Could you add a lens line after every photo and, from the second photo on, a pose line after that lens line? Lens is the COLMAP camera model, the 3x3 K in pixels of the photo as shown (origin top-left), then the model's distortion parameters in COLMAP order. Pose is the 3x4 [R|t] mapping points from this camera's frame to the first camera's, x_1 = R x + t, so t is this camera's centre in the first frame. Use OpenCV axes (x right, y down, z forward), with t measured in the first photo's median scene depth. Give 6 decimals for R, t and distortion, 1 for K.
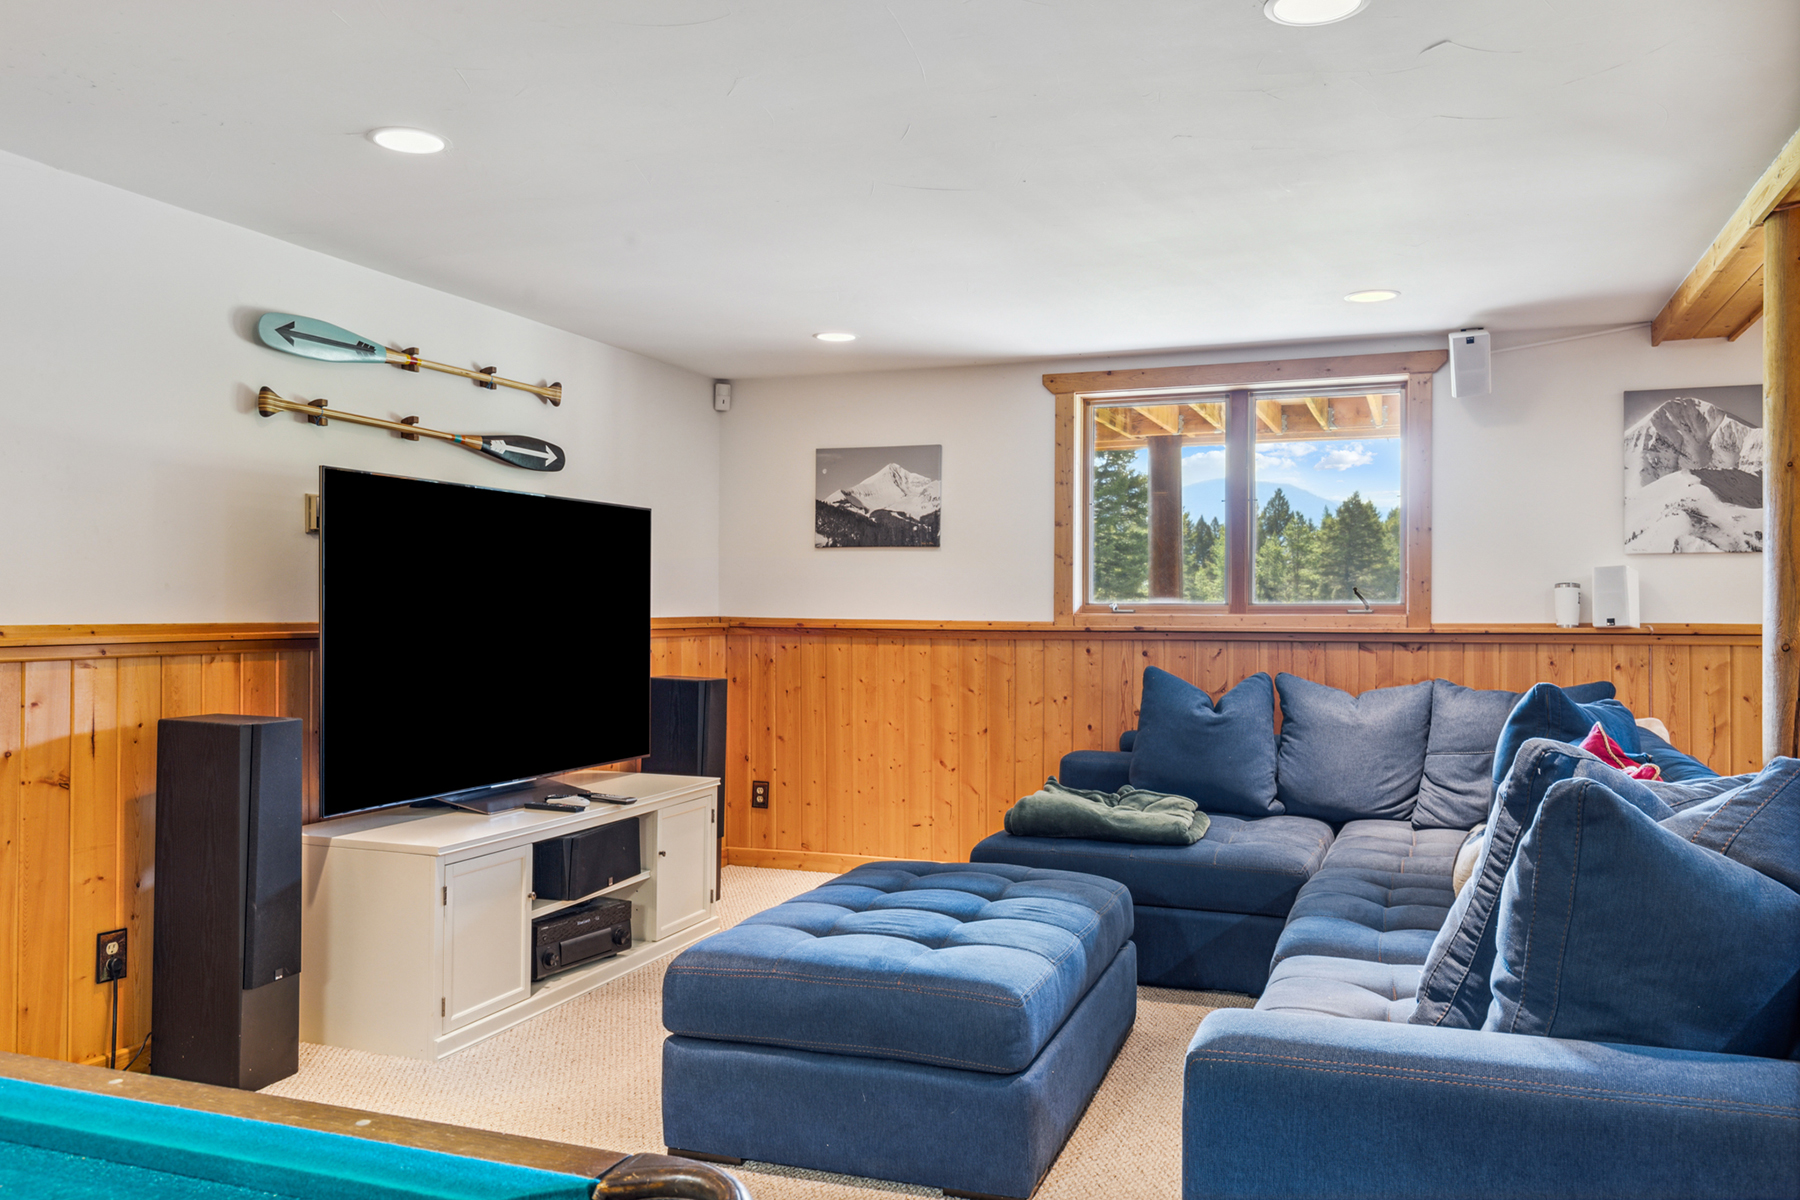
lens RADIAL K [[1352.3, 0, 900.8], [0, 1352.3, 601.4], [0, 0, 1]] dist [-0.028886, 0.006322]
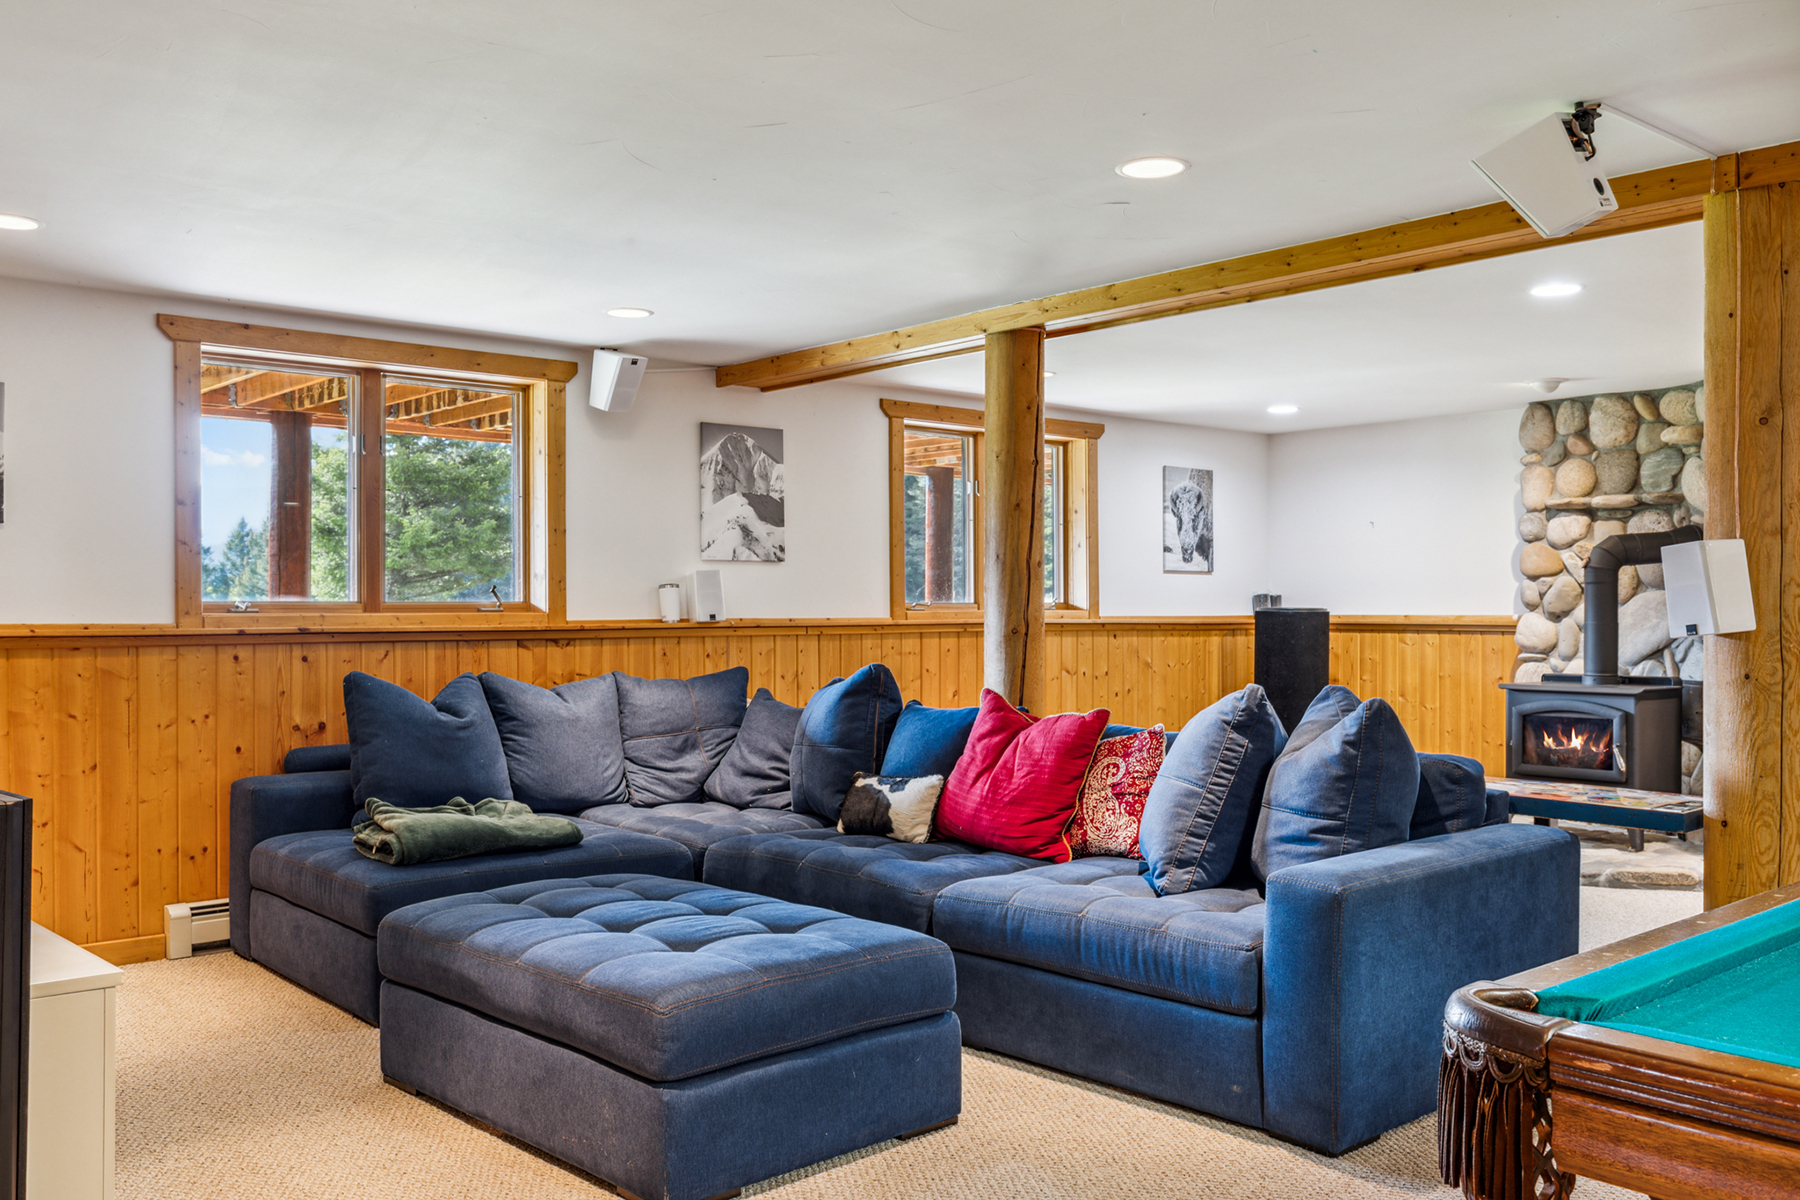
lens RADIAL K [[1529.3, 0, 901.6], [0, 1529.3, 605.3], [0, 0, 1]] dist [0.012907, -0.004986]
pose [[0.451269, -0.001587, 0.892386, -0.584069], [-0.003426, 0.999988, 0.003510, -0.000671], [-0.892381, -0.004641, 0.451258, 0.233480]]
